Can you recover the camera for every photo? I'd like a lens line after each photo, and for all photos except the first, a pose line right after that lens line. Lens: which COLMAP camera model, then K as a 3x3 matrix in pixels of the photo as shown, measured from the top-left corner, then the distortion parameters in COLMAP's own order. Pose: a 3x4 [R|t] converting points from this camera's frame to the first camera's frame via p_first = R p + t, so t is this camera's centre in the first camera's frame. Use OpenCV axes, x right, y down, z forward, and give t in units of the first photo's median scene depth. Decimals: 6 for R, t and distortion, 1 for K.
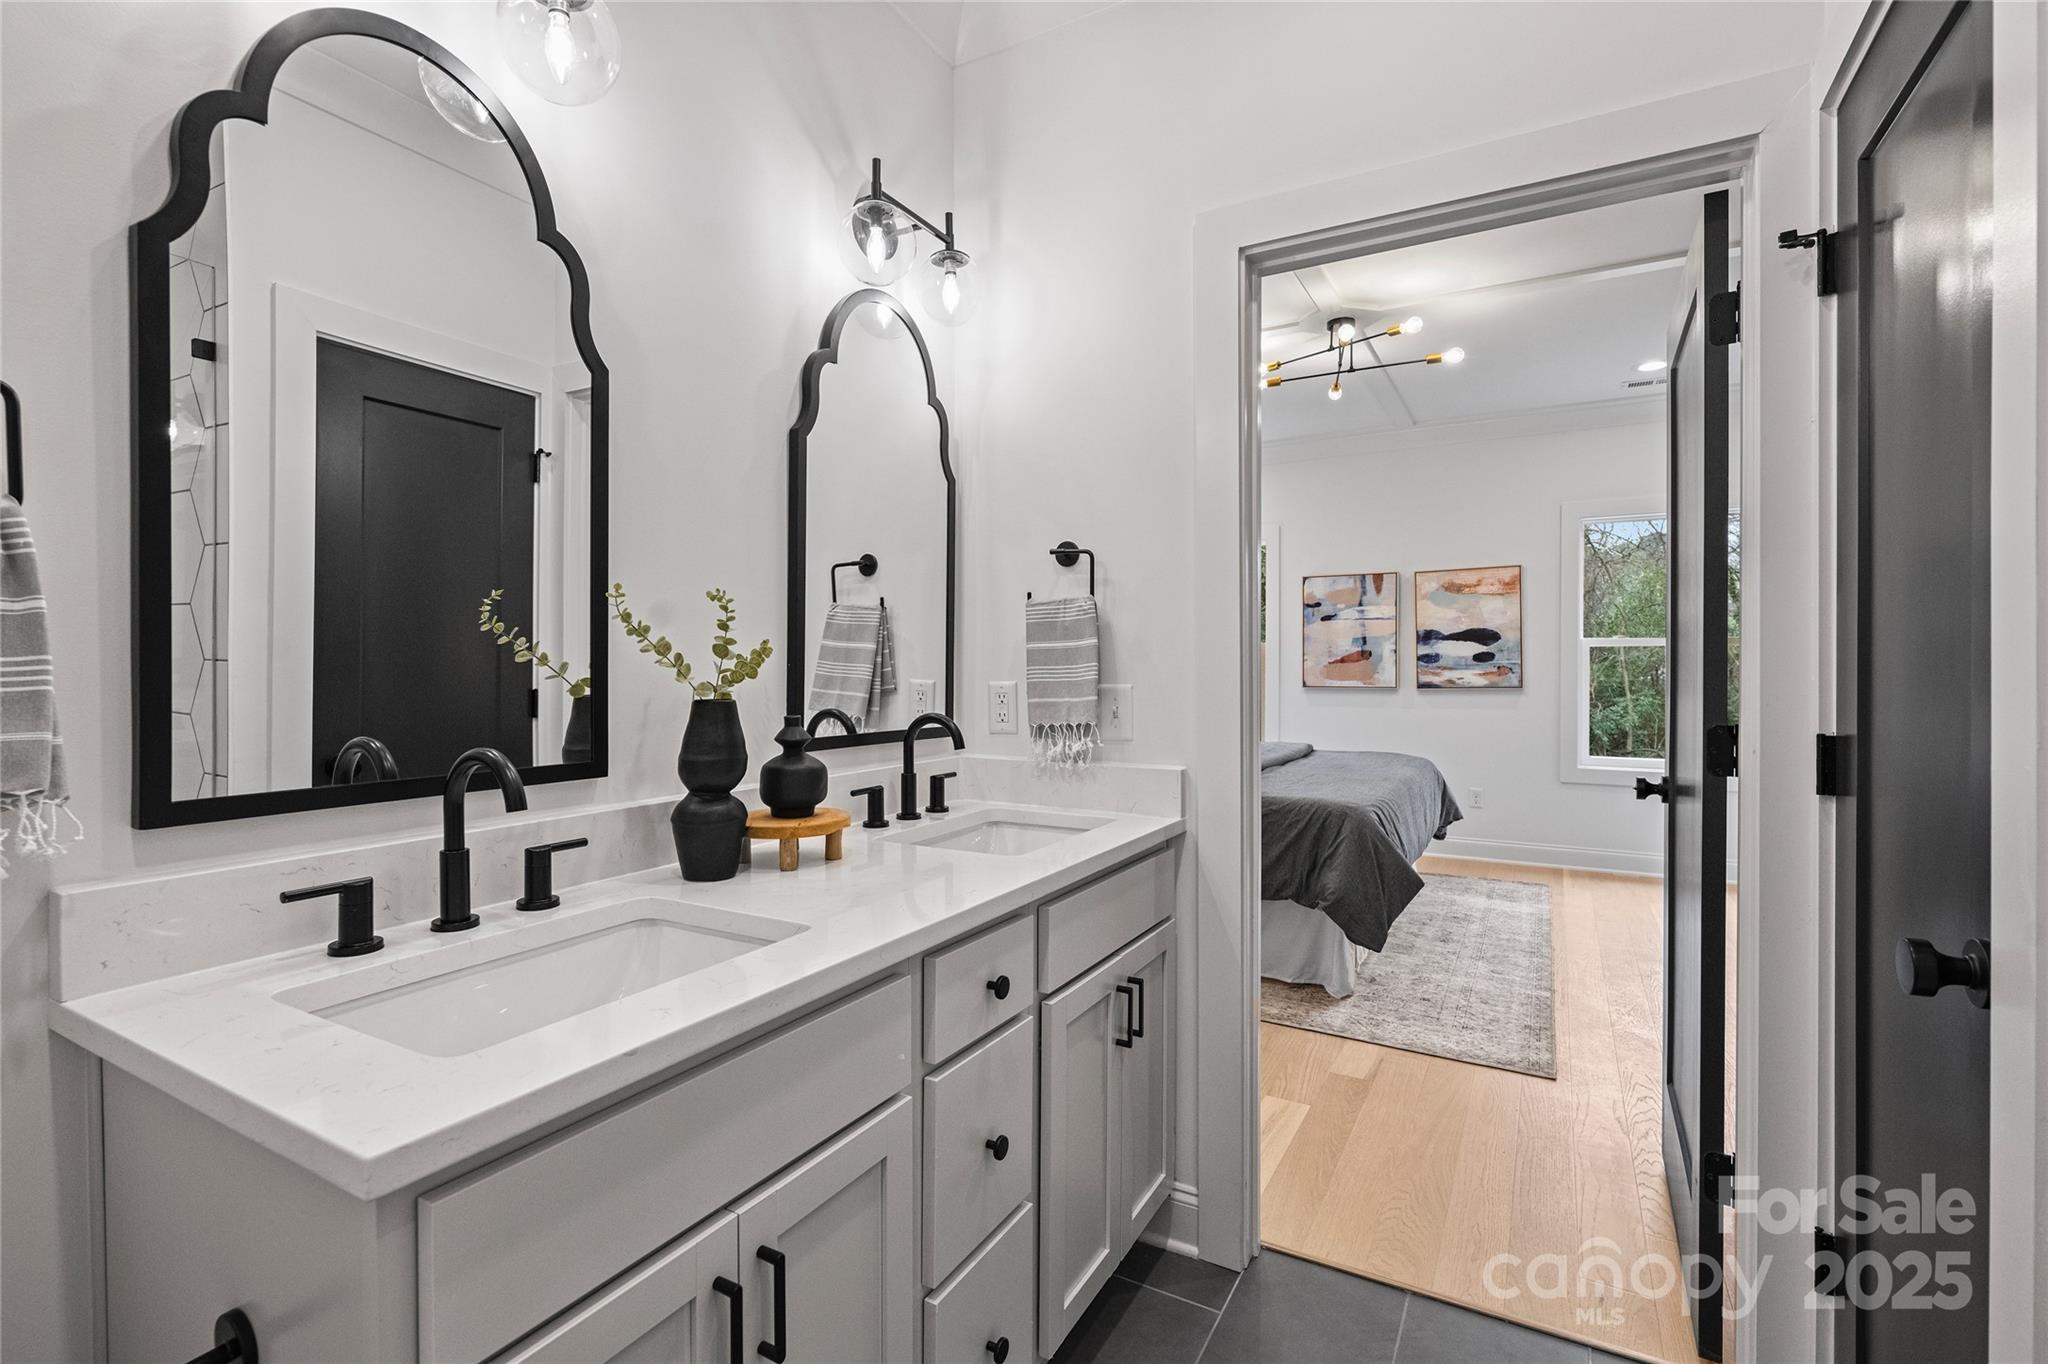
lens RADIAL K [[905.4, 0, 1028.8], [0, 905.4, 674.9], [0, 0, 1]] dist [-0.011138, -0.001160]
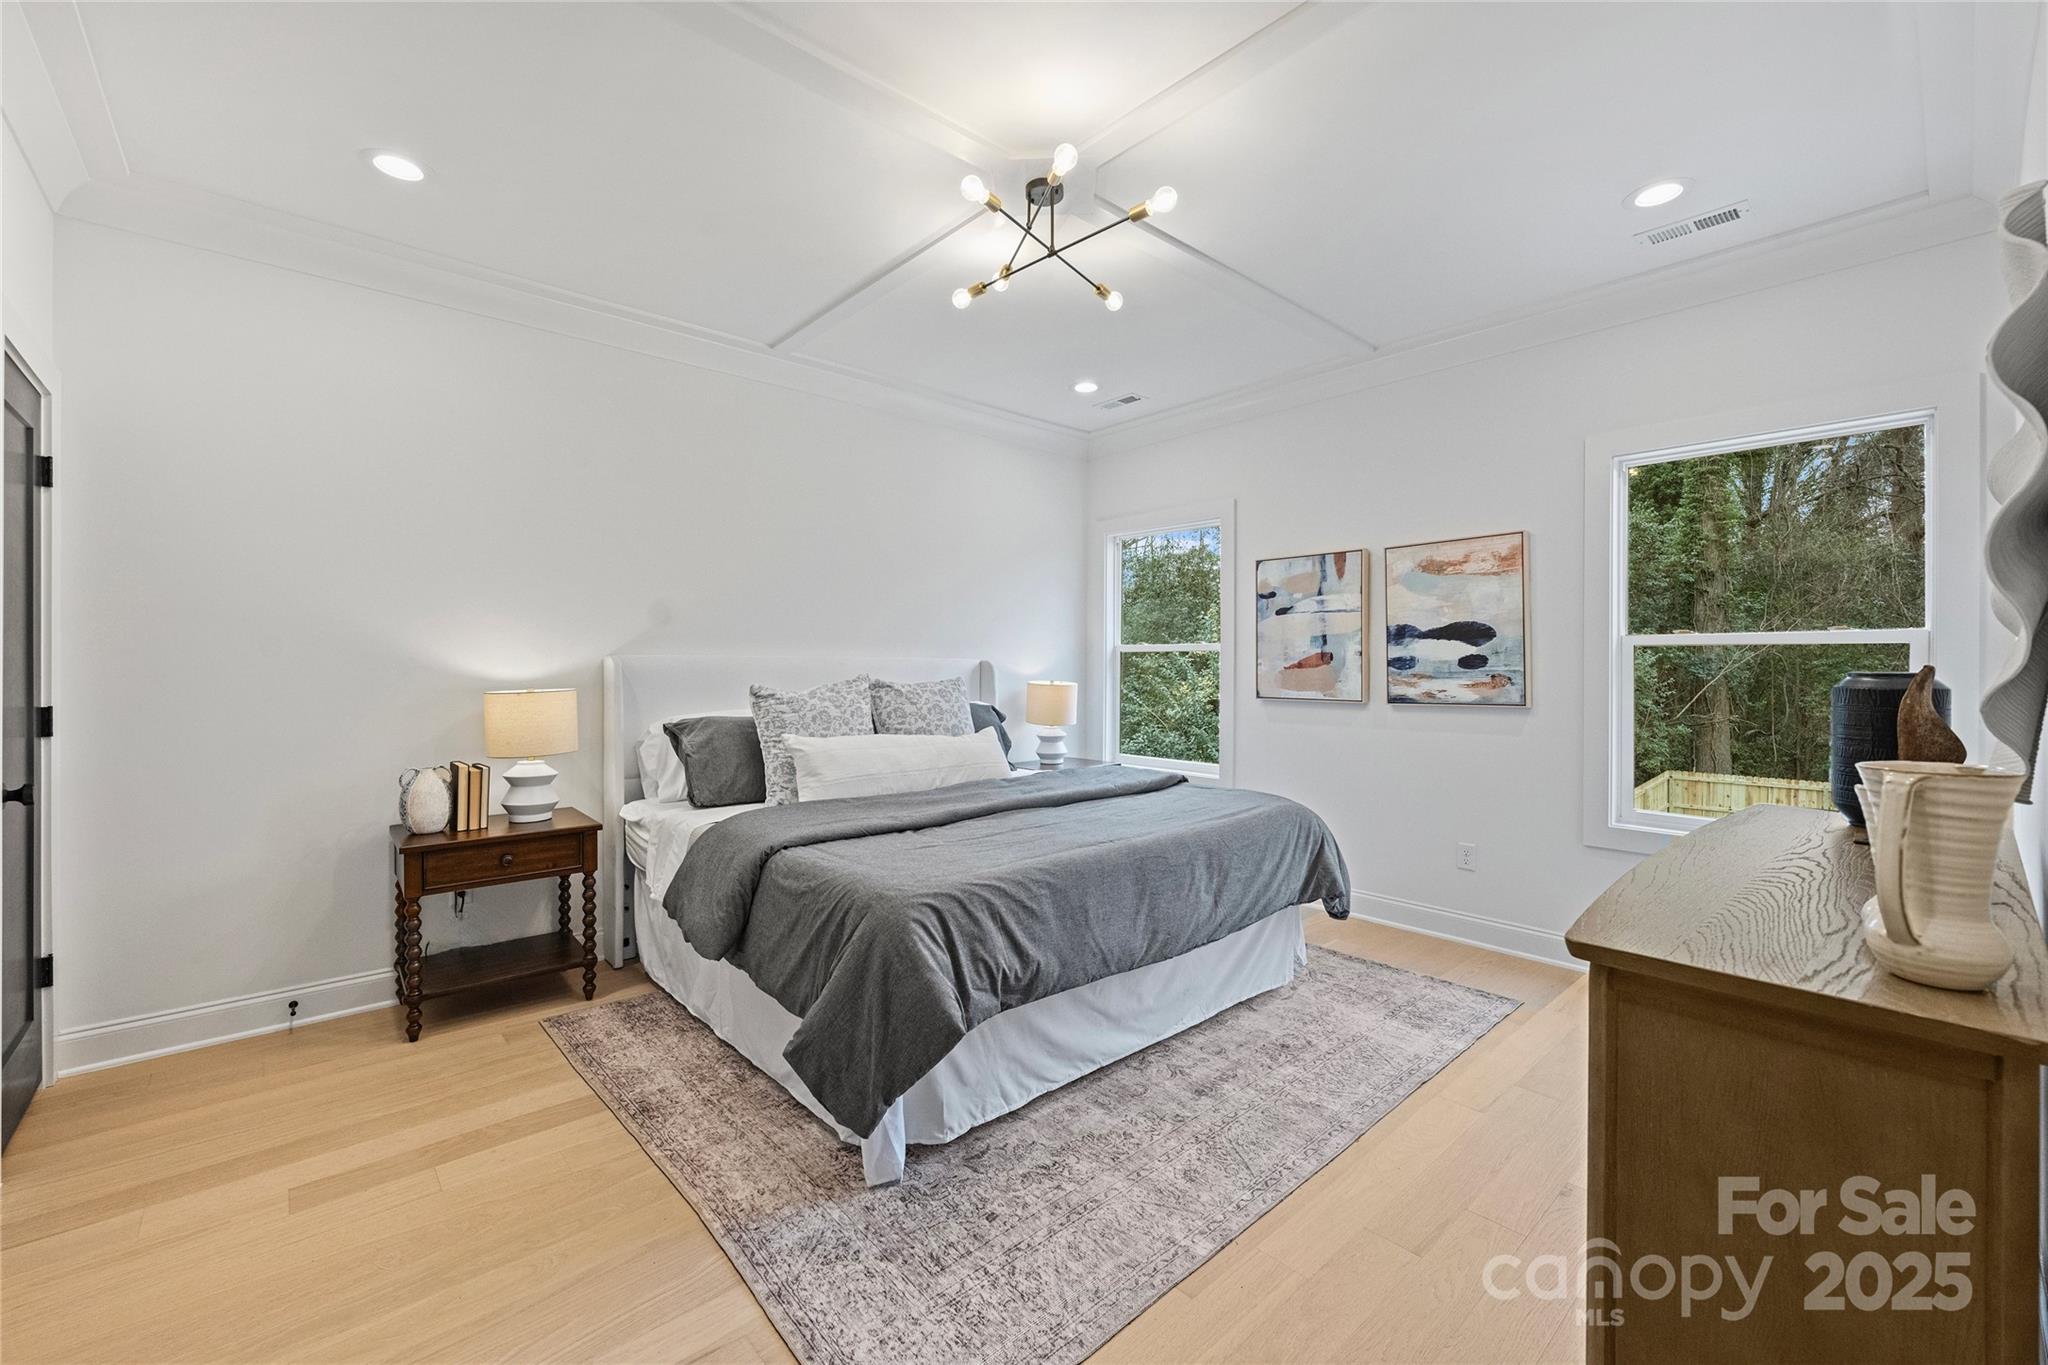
lens RADIAL K [[828.8, 0, 1029.1], [0, 828.8, 665.5], [0, 0, 1]] dist [0.001460, 0.000314]
pose [[0.950681, 0.000850, -0.310168, 0.363049], [-0.001668, 0.999996, -0.002372, -0.014145], [0.310165, 0.002772, 0.950679, 0.256210]]
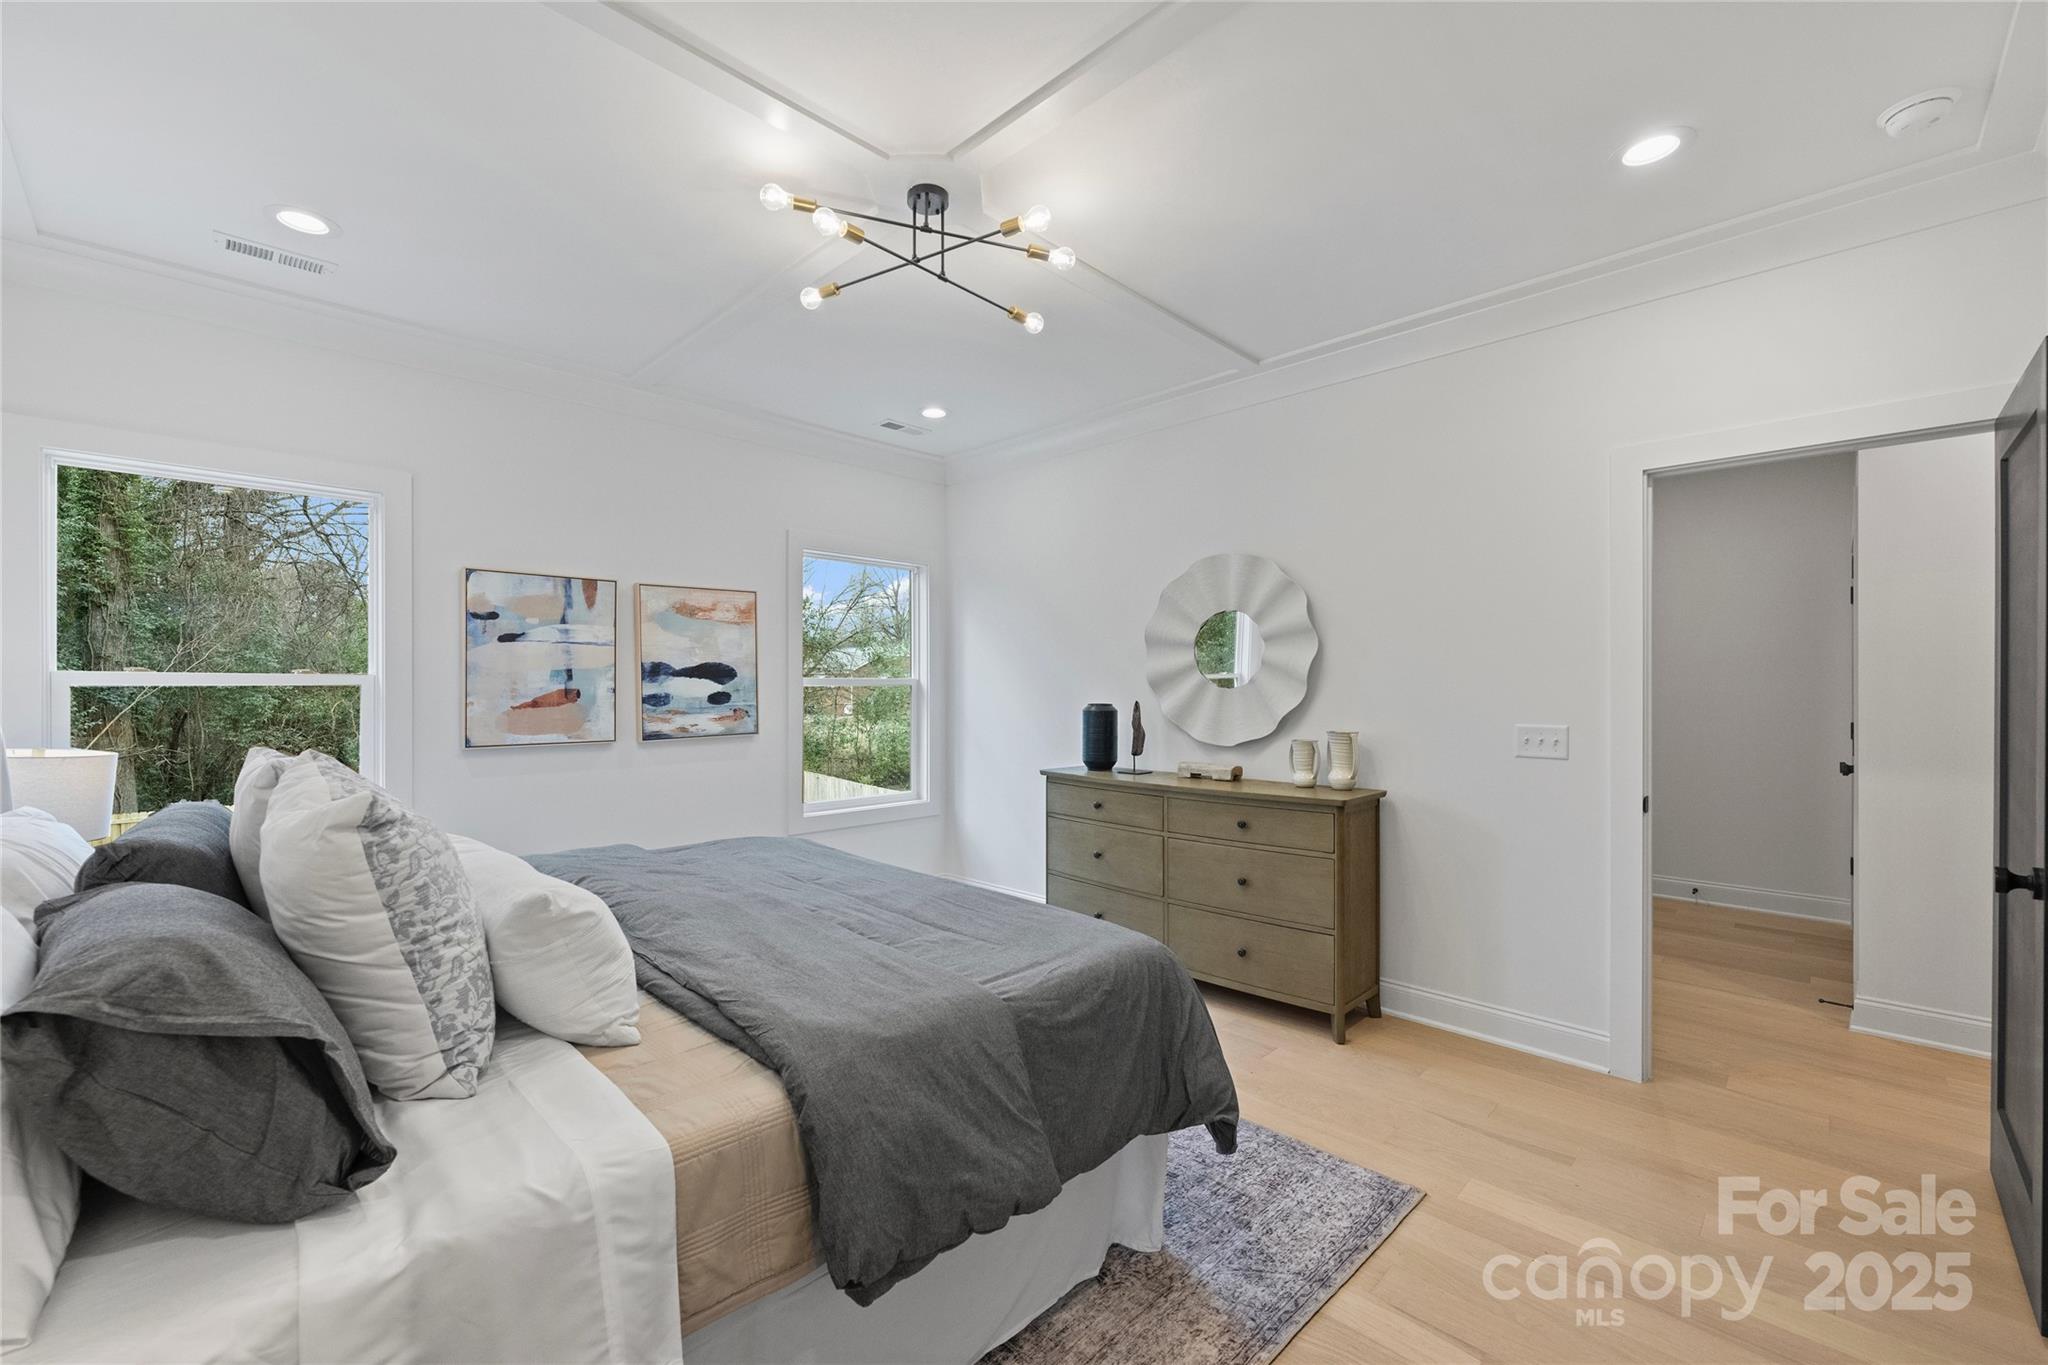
lens RADIAL K [[828.8, 0, 1003.2], [0, 828.8, 691.1], [0, 0, 1]] dist [0.001460, 0.000314]
pose [[0.272572, -0.006126, 0.962116, -0.146994], [0.005152, 0.999975, 0.004907, -0.027654], [-0.962122, 0.003619, 0.272597, 0.531623]]
